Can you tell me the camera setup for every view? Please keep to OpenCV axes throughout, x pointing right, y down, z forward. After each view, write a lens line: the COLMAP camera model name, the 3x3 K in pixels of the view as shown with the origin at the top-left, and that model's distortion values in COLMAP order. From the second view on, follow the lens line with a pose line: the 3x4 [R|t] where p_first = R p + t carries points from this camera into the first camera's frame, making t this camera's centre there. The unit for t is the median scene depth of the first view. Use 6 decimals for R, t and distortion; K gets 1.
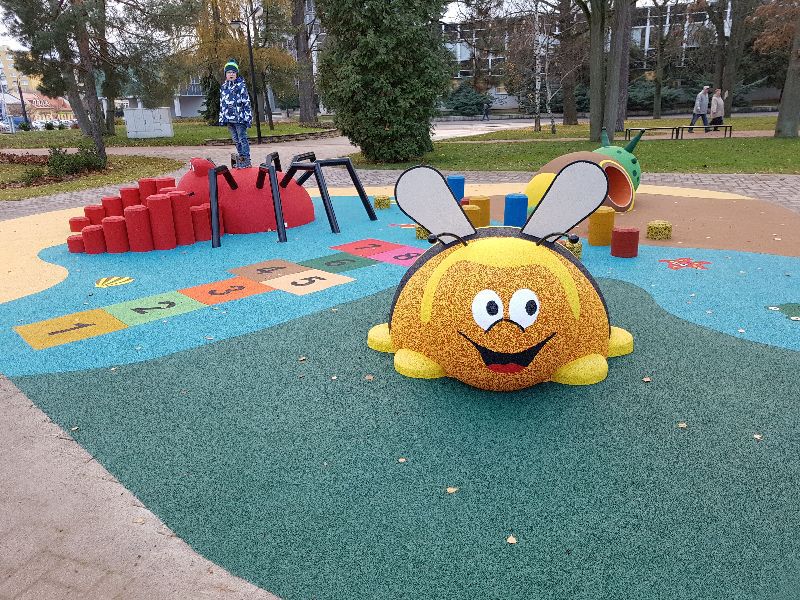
lens RADIAL K [[611.9, 0, 390.7], [0, 611.9, 304.1], [0, 0, 1]] dist [0.007133, -0.001707]
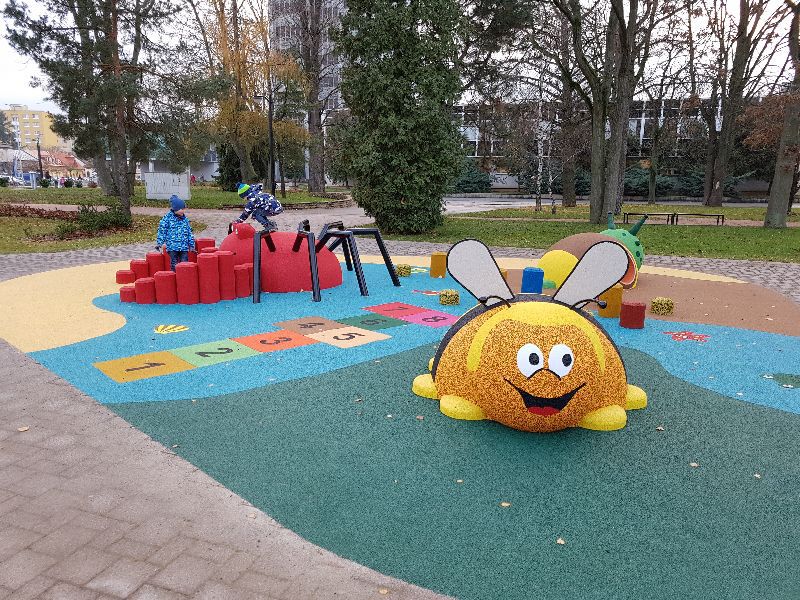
lens RADIAL K [[609.5, 0, 390.4], [0, 609.5, 317.7], [0, 0, 1]] dist [0.008957, -0.006035]
pose [[0.998930, 0.045718, 0.007029, -0.049456], [-0.044900, 0.994917, -0.090133, 0.018133], [-0.011114, 0.089721, 0.995905, -0.073556]]
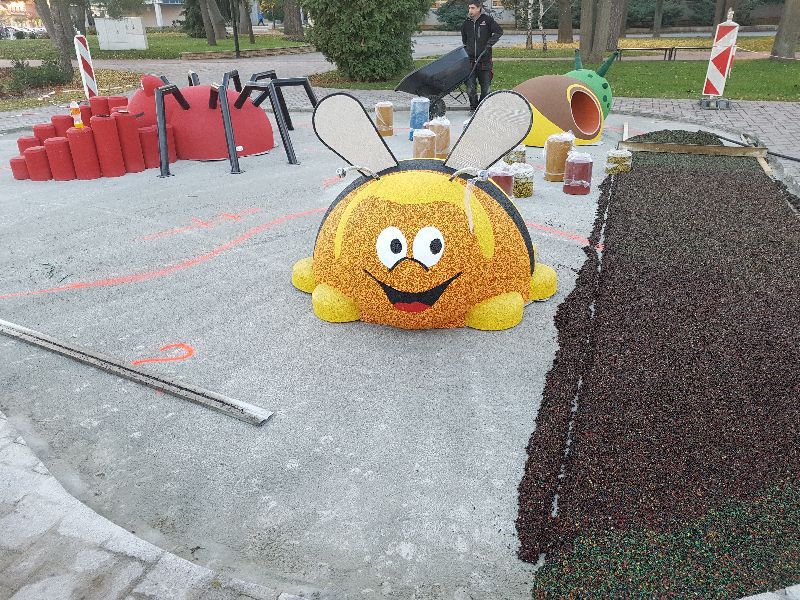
lens RADIAL K [[612.5, 0, 385.2], [0, 612.5, 299.8], [0, 0, 1]] dist [0.001056, 0.003015]
pose [[0.999888, 0.013276, 0.006949, 0.056083], [-0.014004, 0.992903, 0.118096, -0.009324], [-0.005332, -0.118180, 0.992978, 0.006886]]
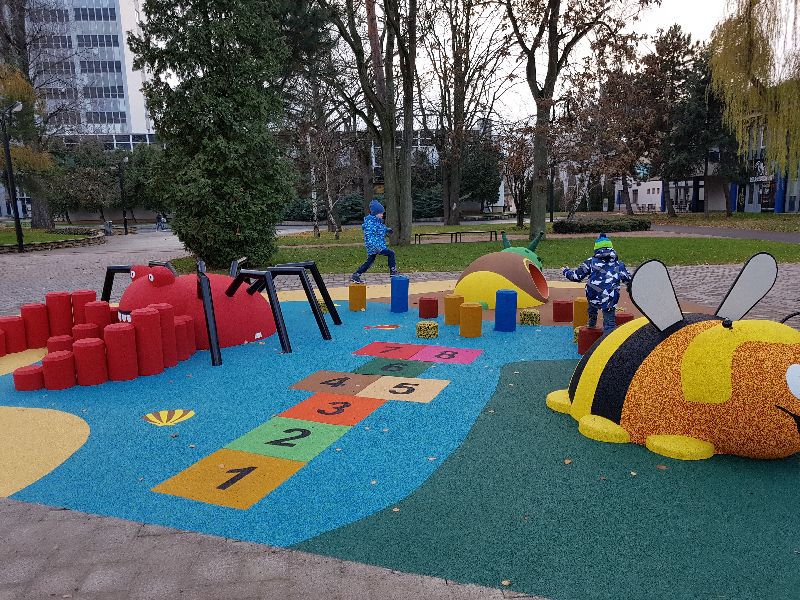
lens RADIAL K [[611.2, 0, 396.4], [0, 611.2, 320.3], [0, 0, 1]] dist [0.005856, 0.005393]
pose [[0.903916, -0.064192, 0.422866, -0.383989], [0.123049, 0.985904, -0.113368, -0.025757], [-0.409628, 0.154508, 0.899073, 0.109779]]
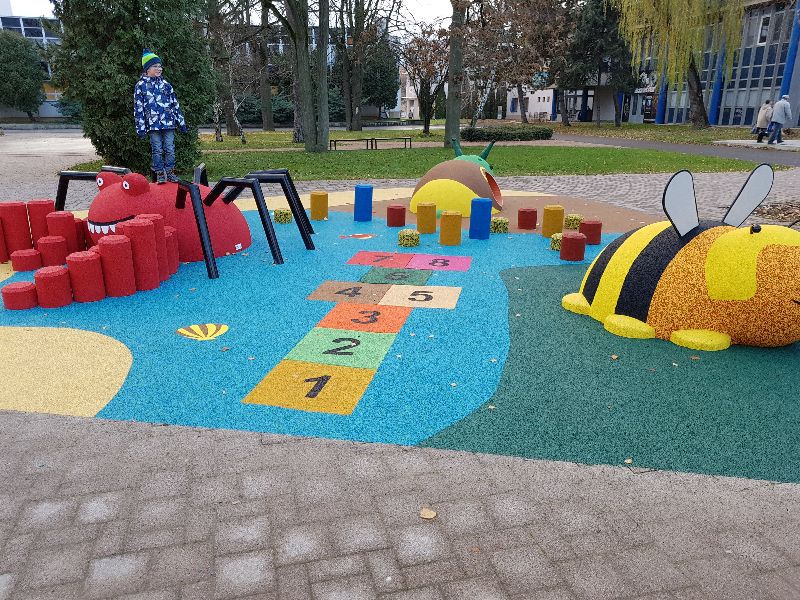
lens RADIAL K [[611.9, 0, 390.7], [0, 611.9, 304.1], [0, 0, 1]] dist [0.007133, -0.001707]
pose [[0.820097, -0.141442, 0.554469, -0.510917], [0.149844, 0.988240, 0.030466, -0.044181], [-0.552257, 0.058099, 0.831647, 0.166100]]
